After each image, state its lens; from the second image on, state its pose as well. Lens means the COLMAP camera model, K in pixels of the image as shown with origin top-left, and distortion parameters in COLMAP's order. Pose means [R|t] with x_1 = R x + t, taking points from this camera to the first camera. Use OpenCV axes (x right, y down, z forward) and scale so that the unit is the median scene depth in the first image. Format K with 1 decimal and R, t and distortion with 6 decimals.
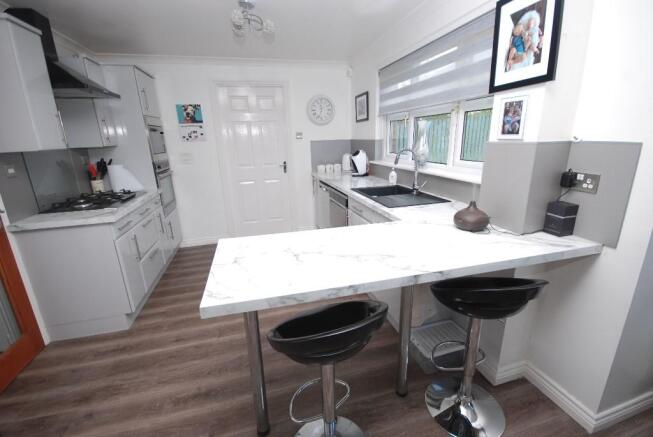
lens RADIAL K [[286.3, 0, 329.7], [0, 286.3, 216.4], [0, 0, 1]] dist [-0.002754, -0.001582]
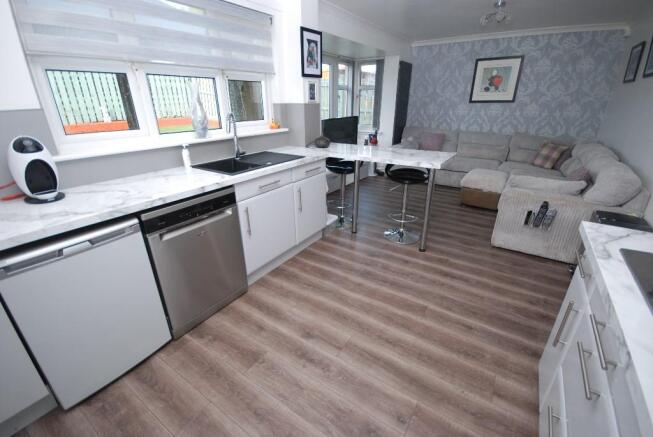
lens RADIAL K [[286.3, 0, 326.0], [0, 286.3, 217.5], [0, 0, 1]] dist [-0.002754, -0.001582]
pose [[-0.655994, -0.263038, 0.707448, -1.199891], [0.219908, 0.830032, 0.512530, -0.642140], [-0.722019, 0.491790, -0.486652, 2.446718]]
